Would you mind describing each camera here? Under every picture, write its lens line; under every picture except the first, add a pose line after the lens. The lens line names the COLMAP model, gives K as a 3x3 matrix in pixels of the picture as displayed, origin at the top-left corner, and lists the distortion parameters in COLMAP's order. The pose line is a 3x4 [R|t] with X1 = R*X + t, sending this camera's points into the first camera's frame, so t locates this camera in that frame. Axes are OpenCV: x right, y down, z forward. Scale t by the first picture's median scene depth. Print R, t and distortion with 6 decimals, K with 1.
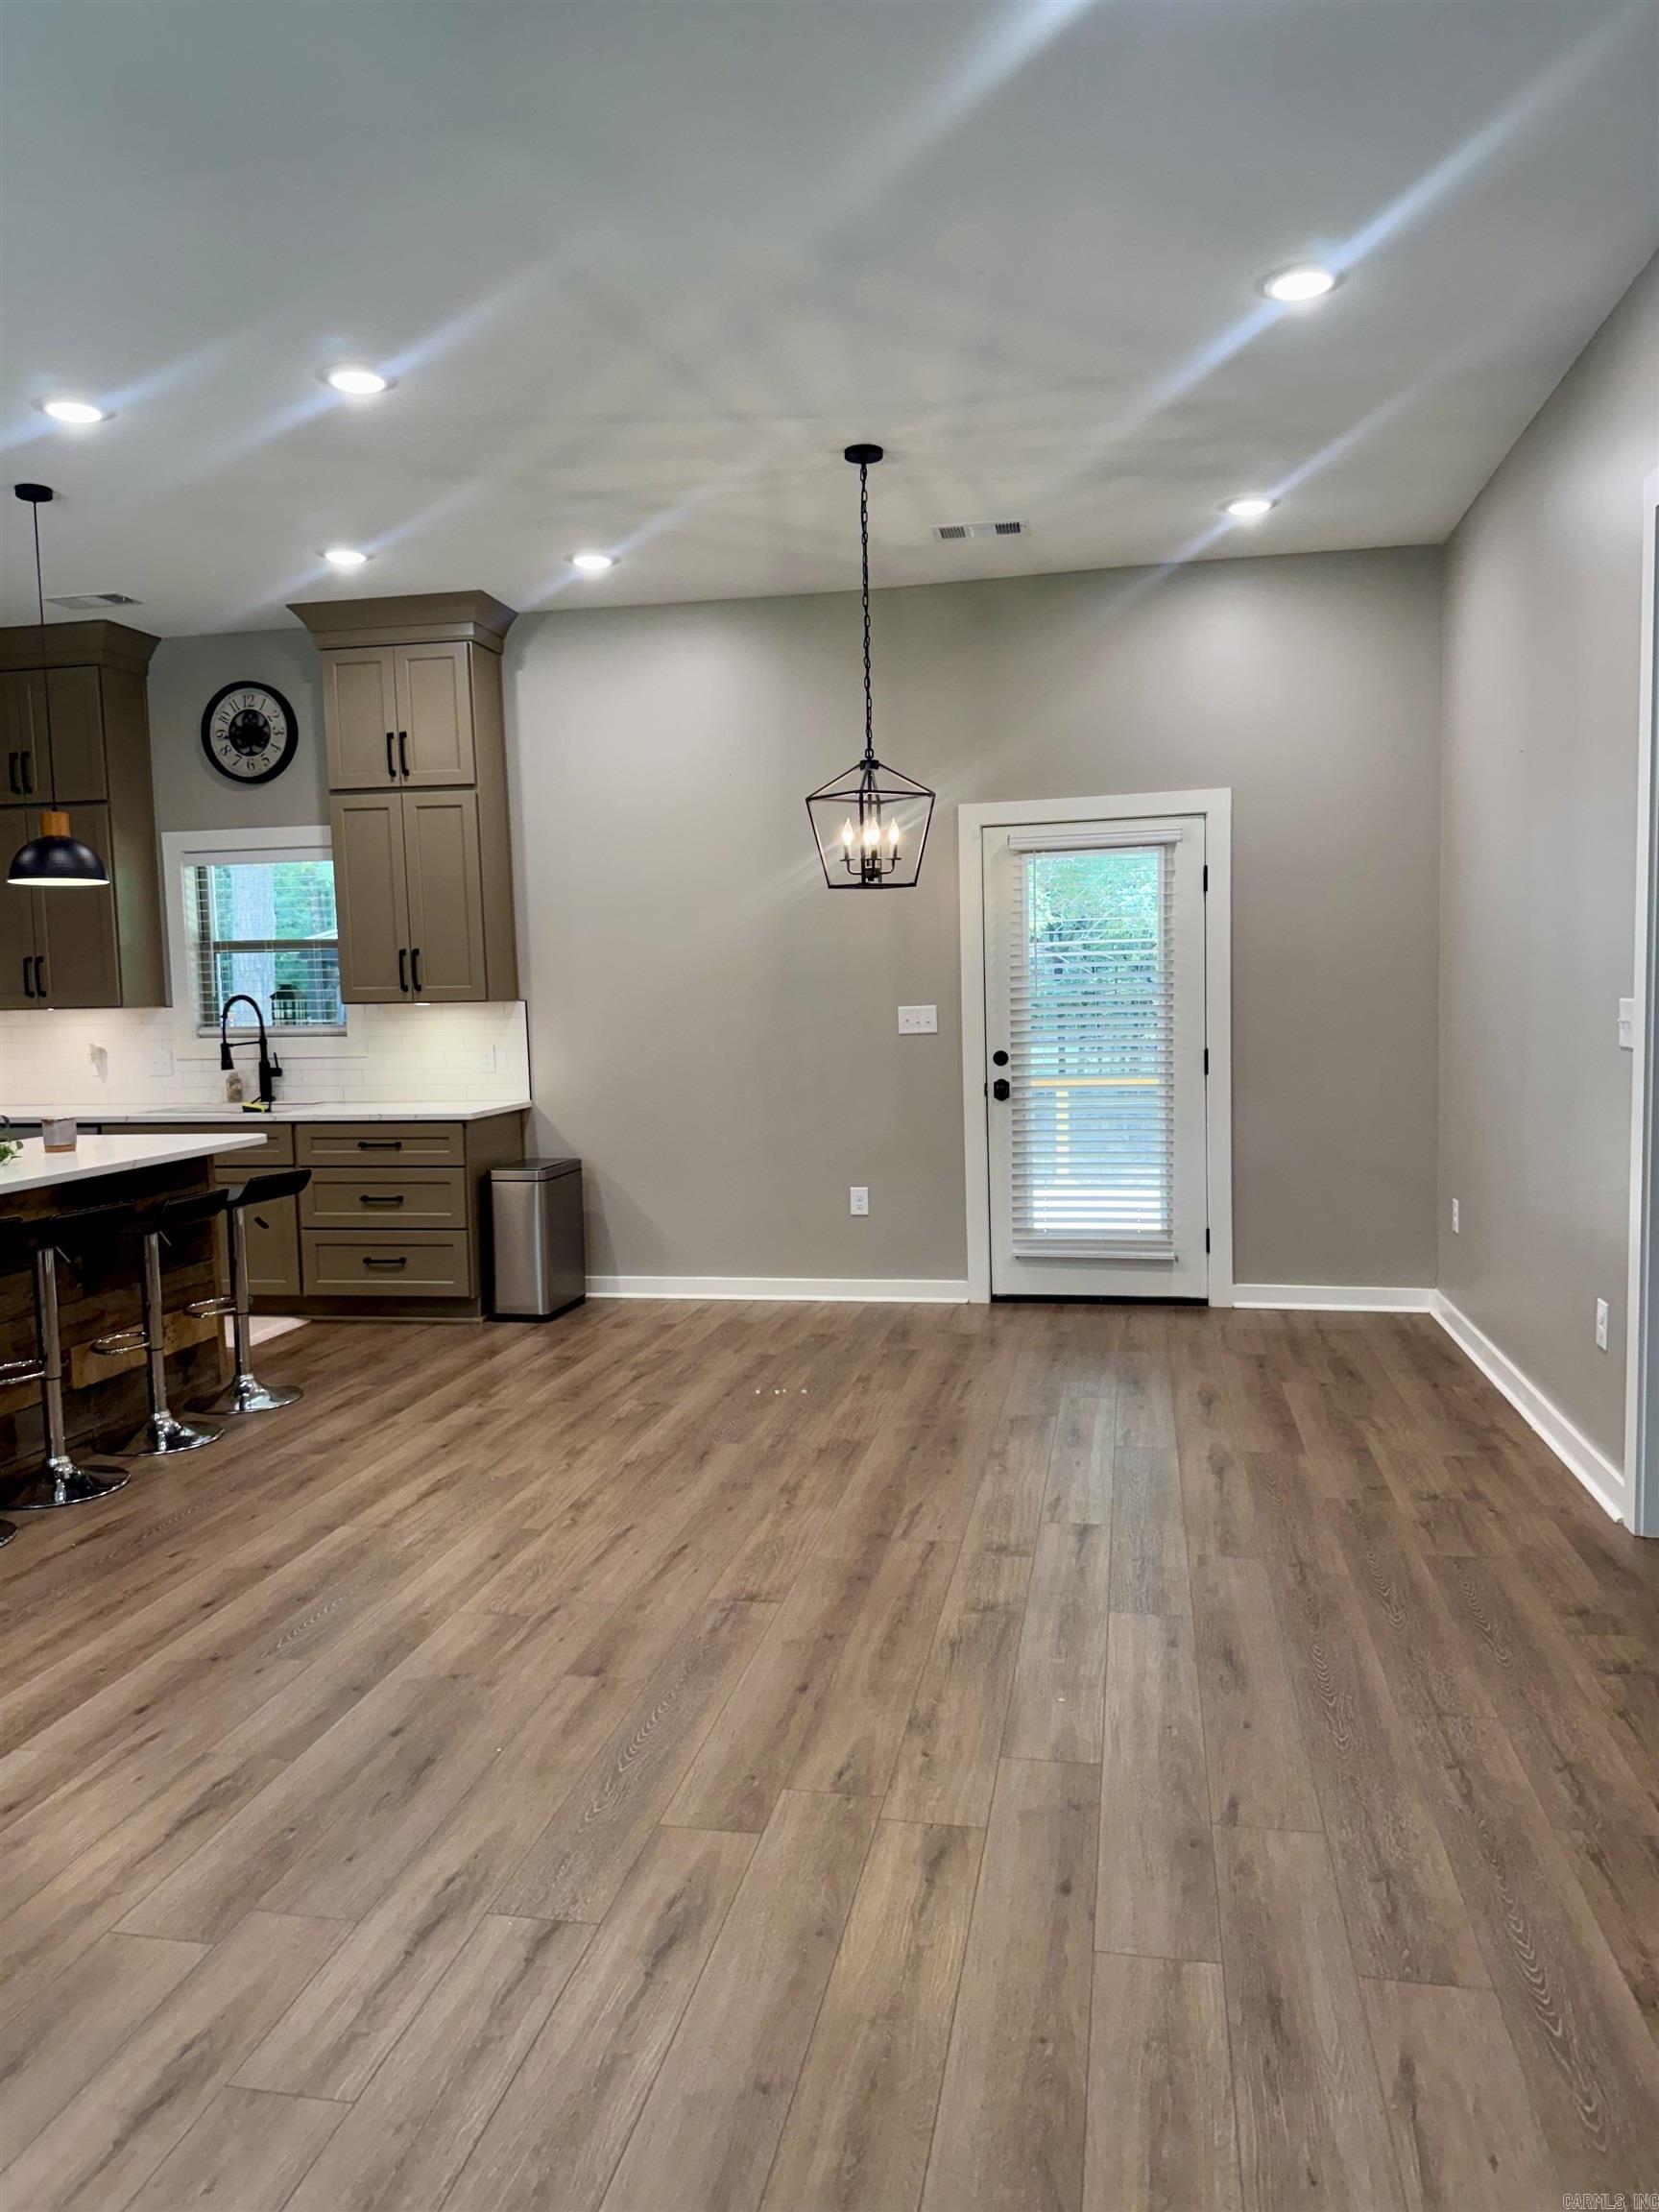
lens RADIAL K [[1550.8, 0, 849.0], [0, 1550.8, 1120.2], [0, 0, 1]] dist [0.034376, -0.065809]
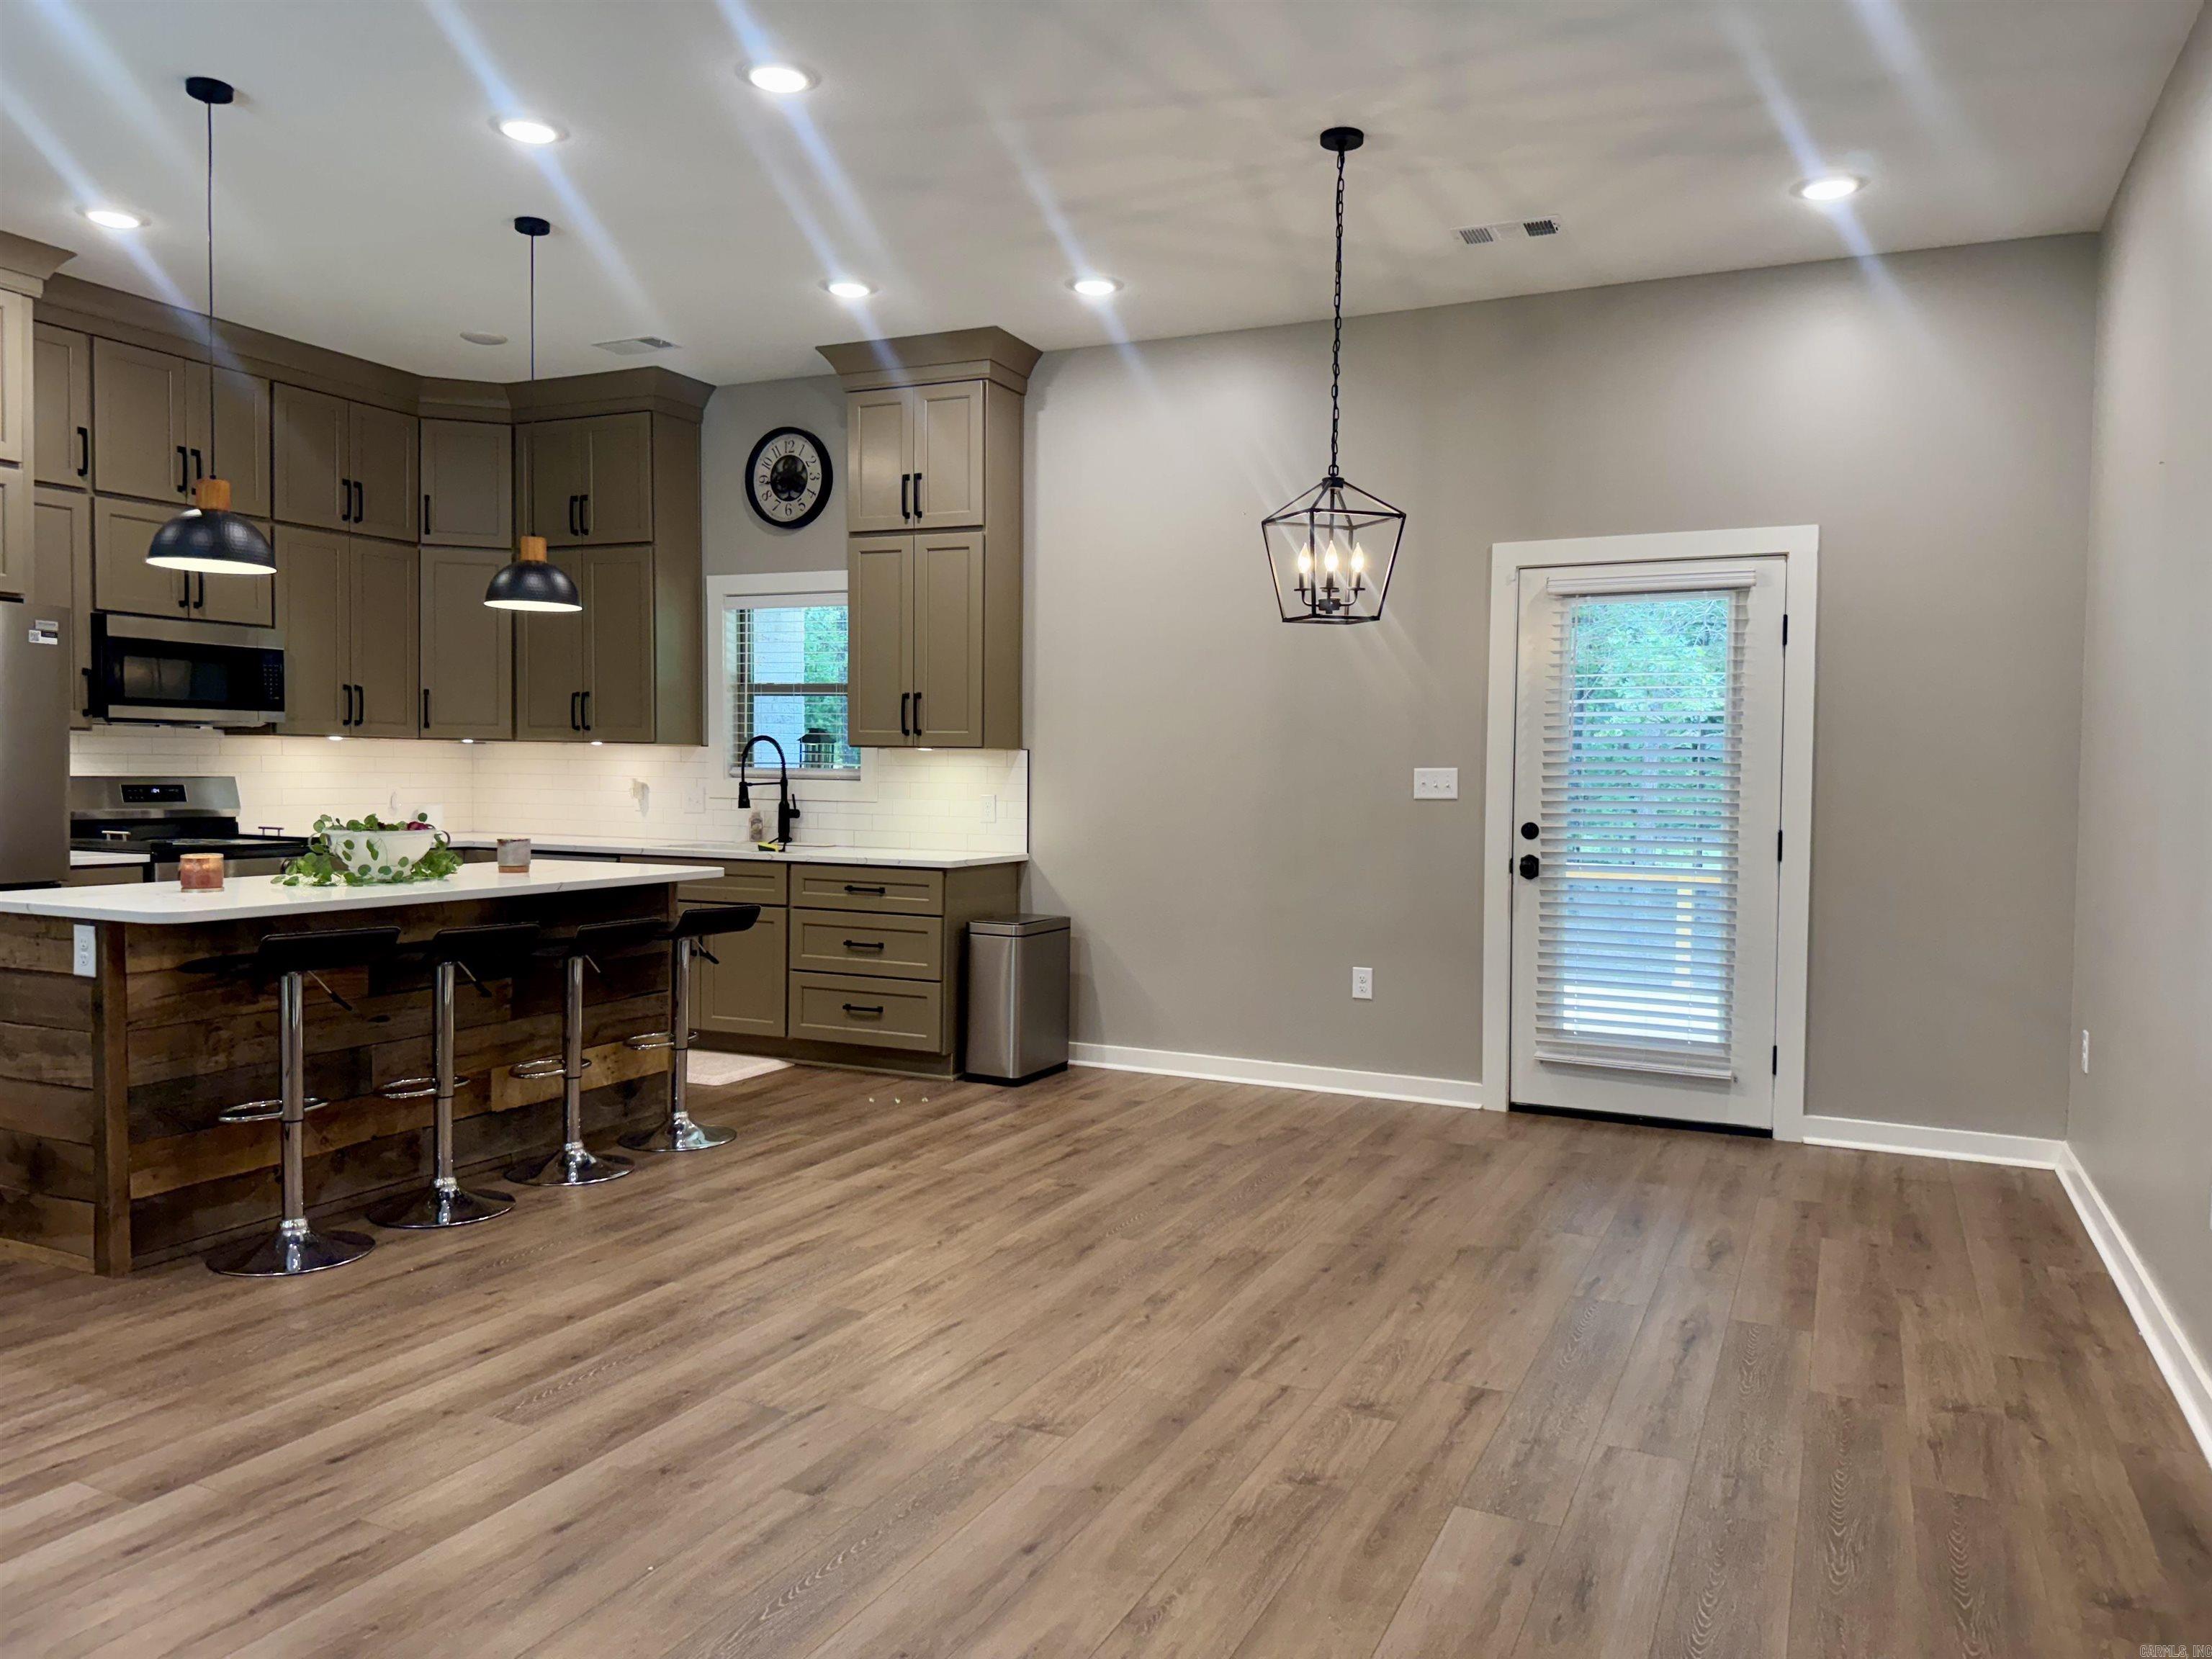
lens RADIAL K [[1550.8, 0, 1138.5], [0, 1550.8, 827.2], [0, 0, 1]] dist [0.034376, -0.065809]
pose [[0.968908, 0.045580, -0.243185, 0.120378], [-0.057758, 0.997396, -0.043184, 0.010716], [0.240584, 0.055888, 0.969018, 0.116377]]
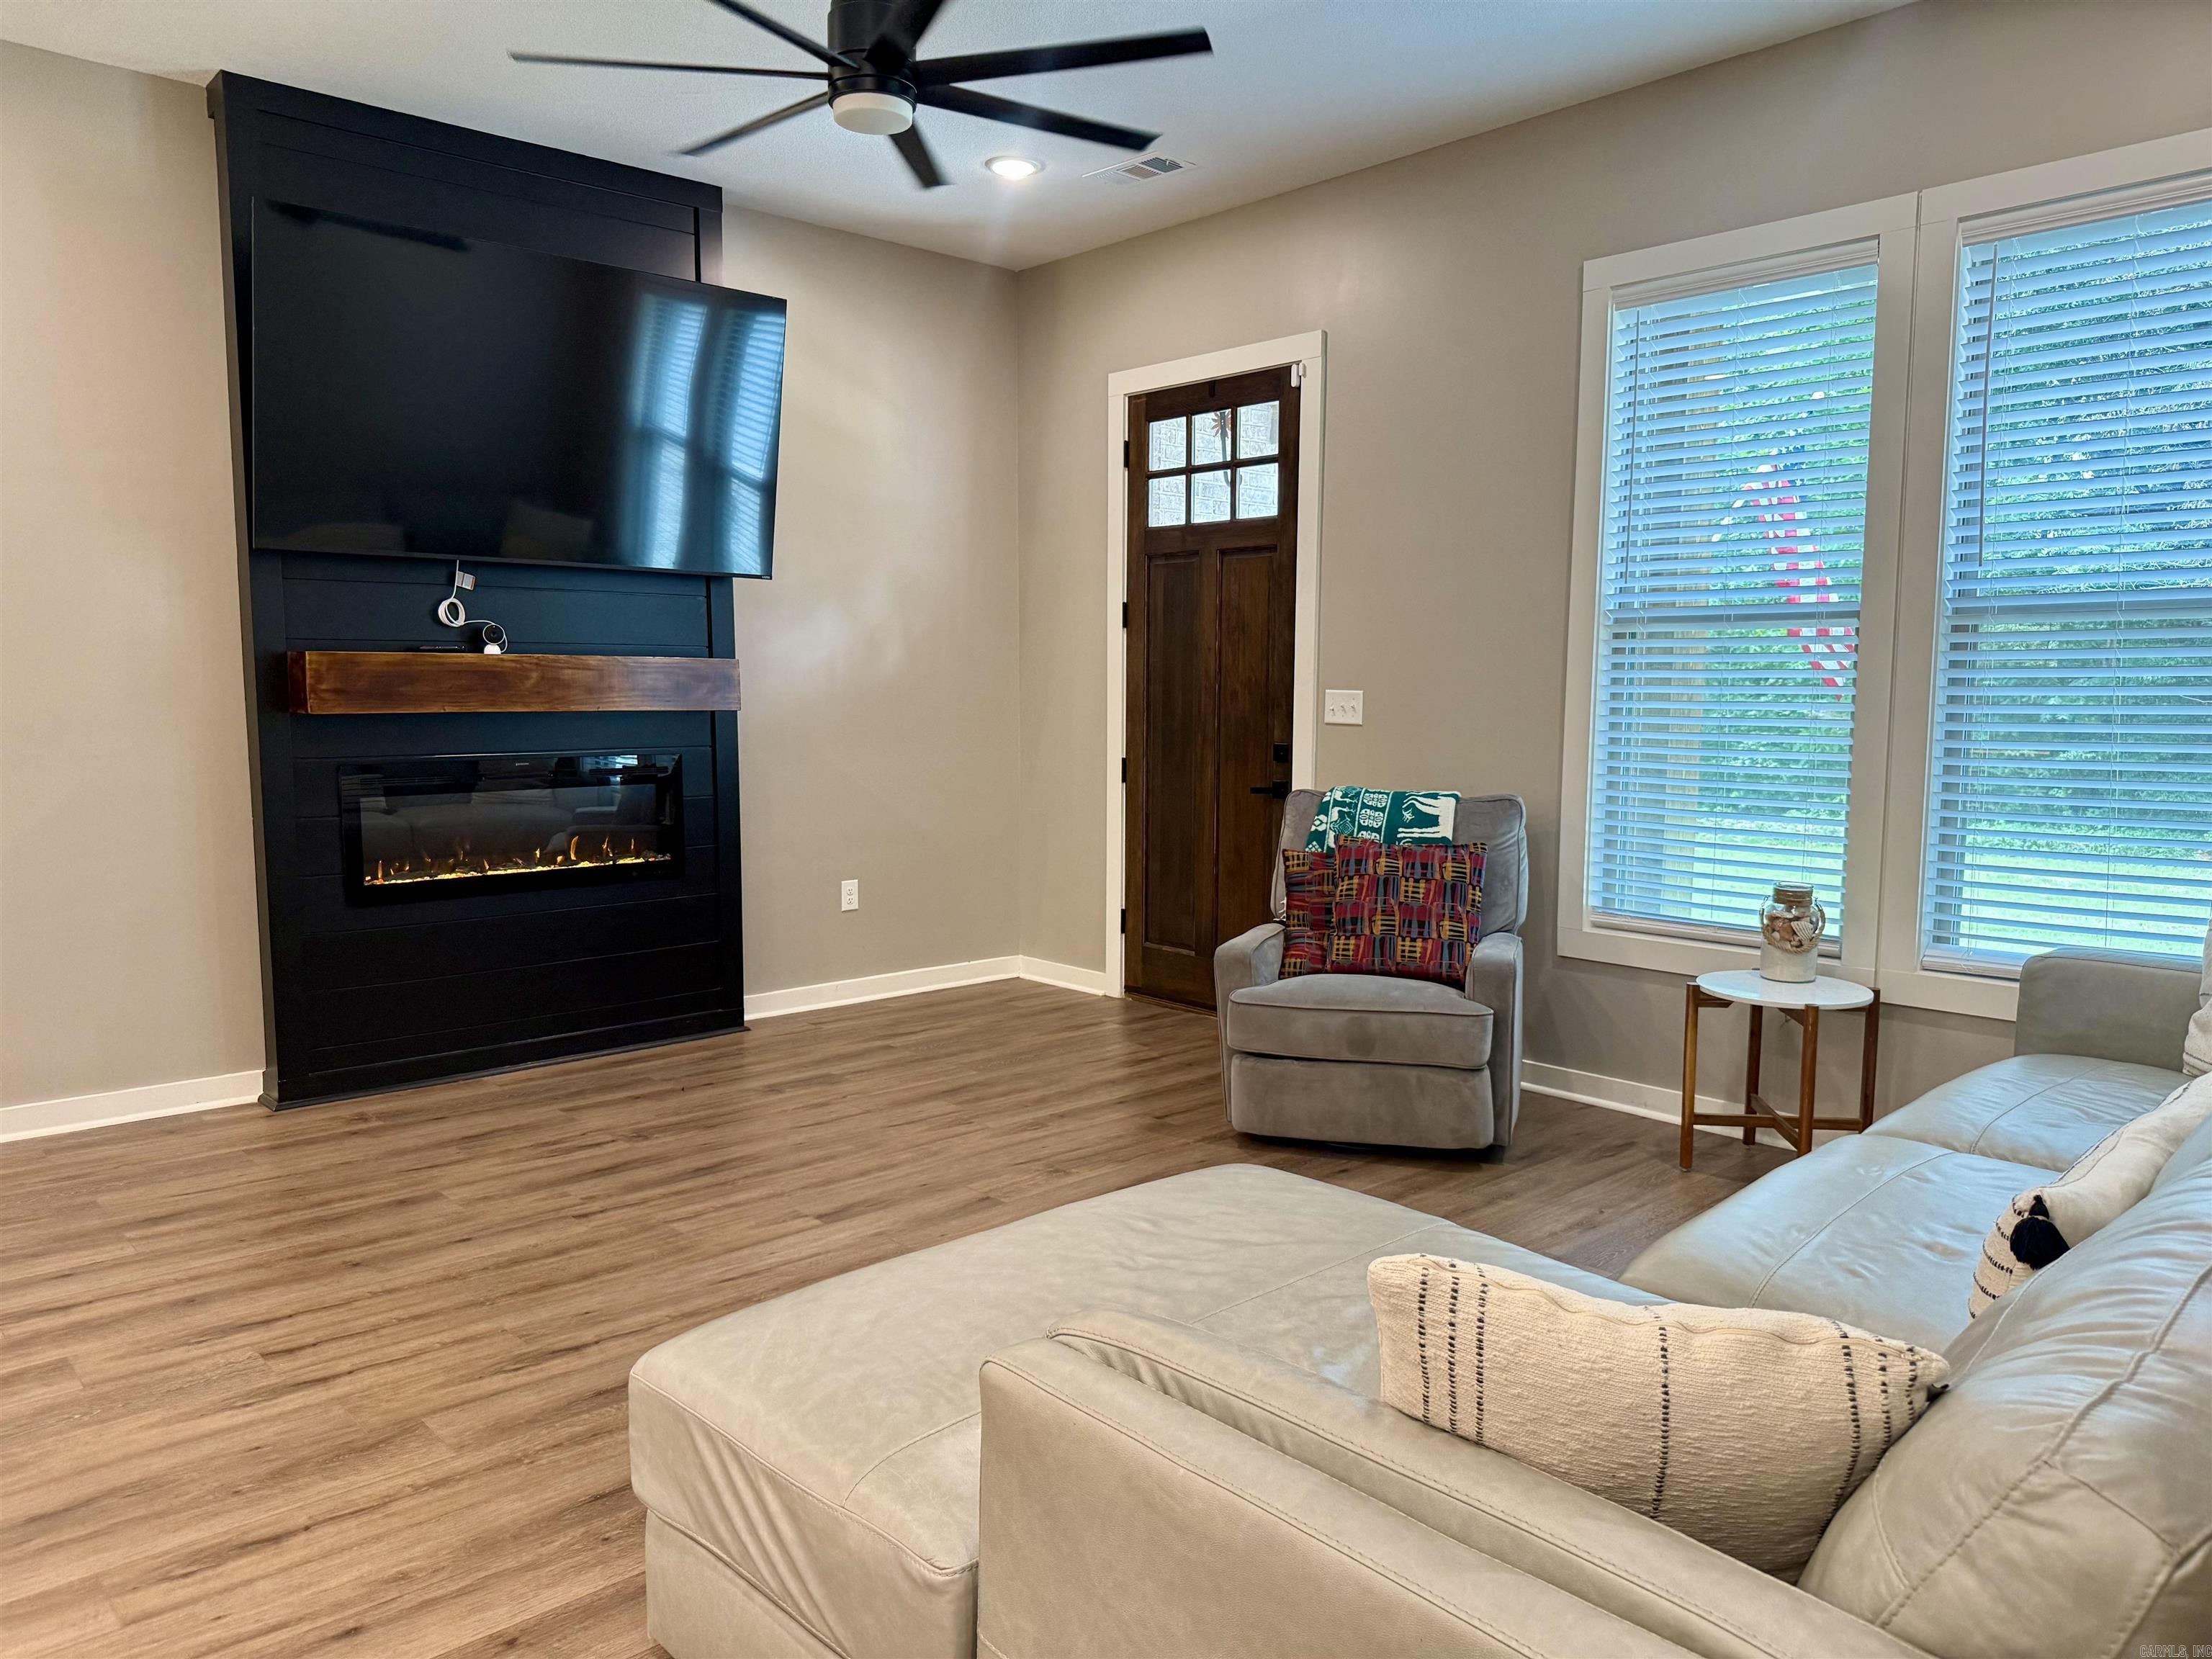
lens RADIAL K [[1550.8, 0, 1108.0], [0, 1550.8, 831.2], [0, 0, 1]] dist [0.034376, -0.065809]
pose [[-0.800634, -0.038337, 0.597926, -0.657405], [0.066189, 0.986184, 0.151859, -0.028168], [-0.595487, 0.161159, -0.787034, 0.666807]]
